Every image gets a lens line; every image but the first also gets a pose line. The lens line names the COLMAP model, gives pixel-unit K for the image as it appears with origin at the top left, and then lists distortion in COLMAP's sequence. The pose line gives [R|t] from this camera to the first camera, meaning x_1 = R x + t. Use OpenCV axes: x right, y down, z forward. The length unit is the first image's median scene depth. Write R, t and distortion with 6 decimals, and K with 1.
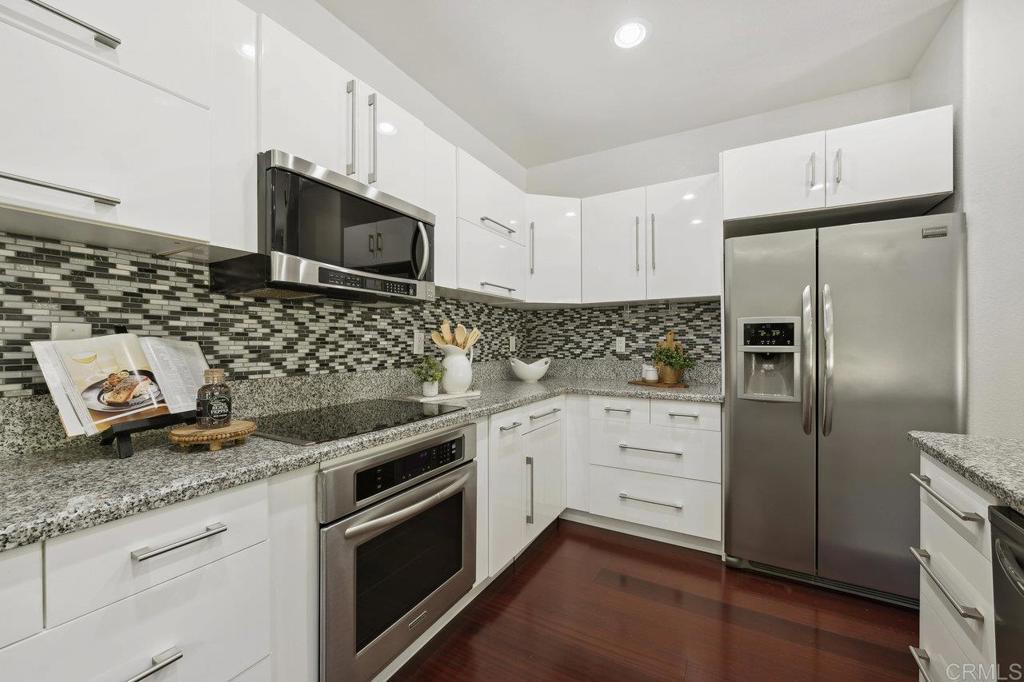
lens RADIAL K [[409.2, 0, 513.7], [0, 409.2, 342.5], [0, 0, 1]] dist [-0.010787, -0.000493]
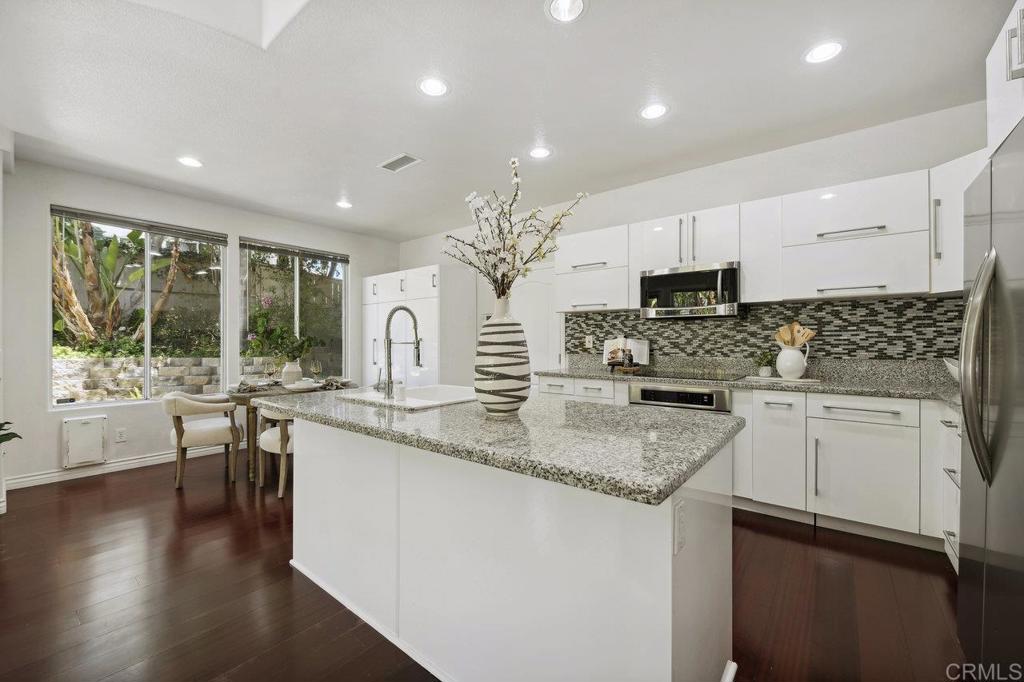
lens RADIAL K [[409.2, 0, 521.7], [0, 409.2, 342.4], [0, 0, 1]] dist [-0.010787, -0.000493]
pose [[-0.148662, 0.004035, -0.988880, 1.378374], [0.003056, 0.999989, 0.003621, 0.000633], [0.988883, -0.002484, -0.148672, 0.362483]]
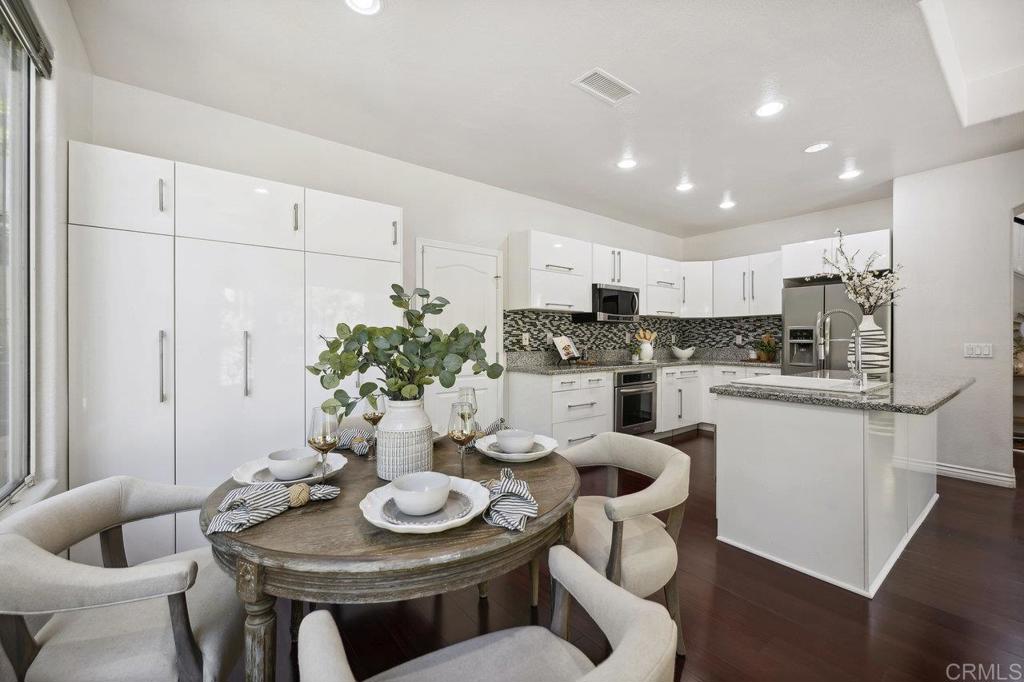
lens RADIAL K [[409.2, 0, 503.5], [0, 409.2, 343.3], [0, 0, 1]] dist [-0.010787, -0.000493]
pose [[0.917865, 0.005562, -0.396854, 0.038919], [-0.000830, 0.999927, 0.012094, 0.001515], [0.396892, -0.010771, 0.917802, -1.532289]]
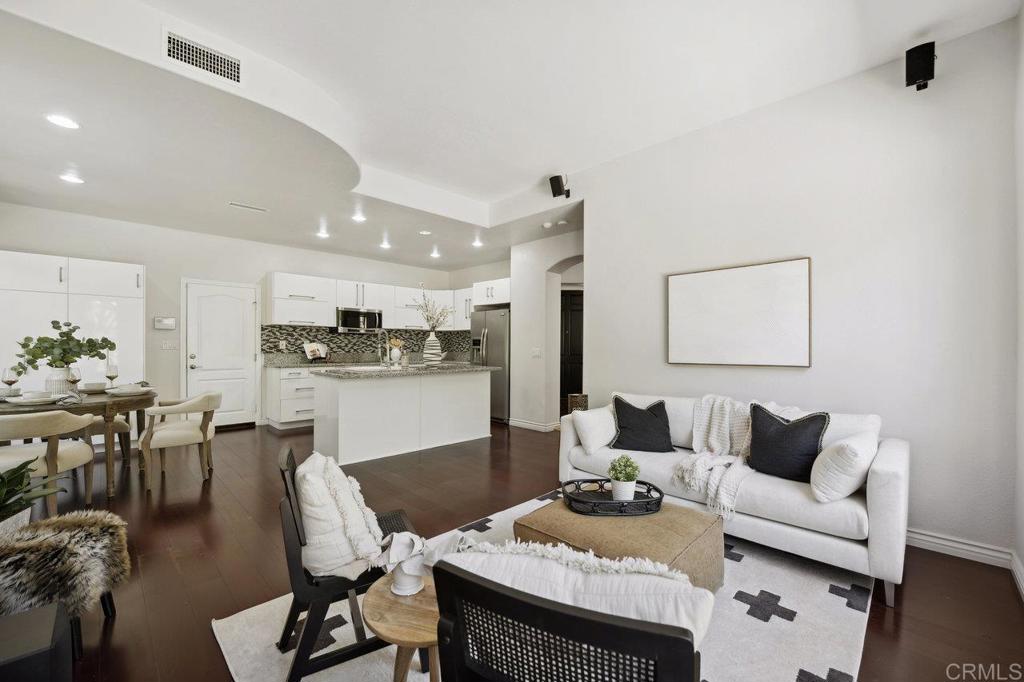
lens RADIAL K [[409.2, 0, 511.3], [0, 409.2, 347.3], [0, 0, 1]] dist [-0.010787, -0.000493]
pose [[0.963384, 0.006698, -0.268043, 1.744813], [-0.006131, 0.999977, 0.002952, 0.004095], [0.268057, -0.001201, 0.963402, -2.038969]]
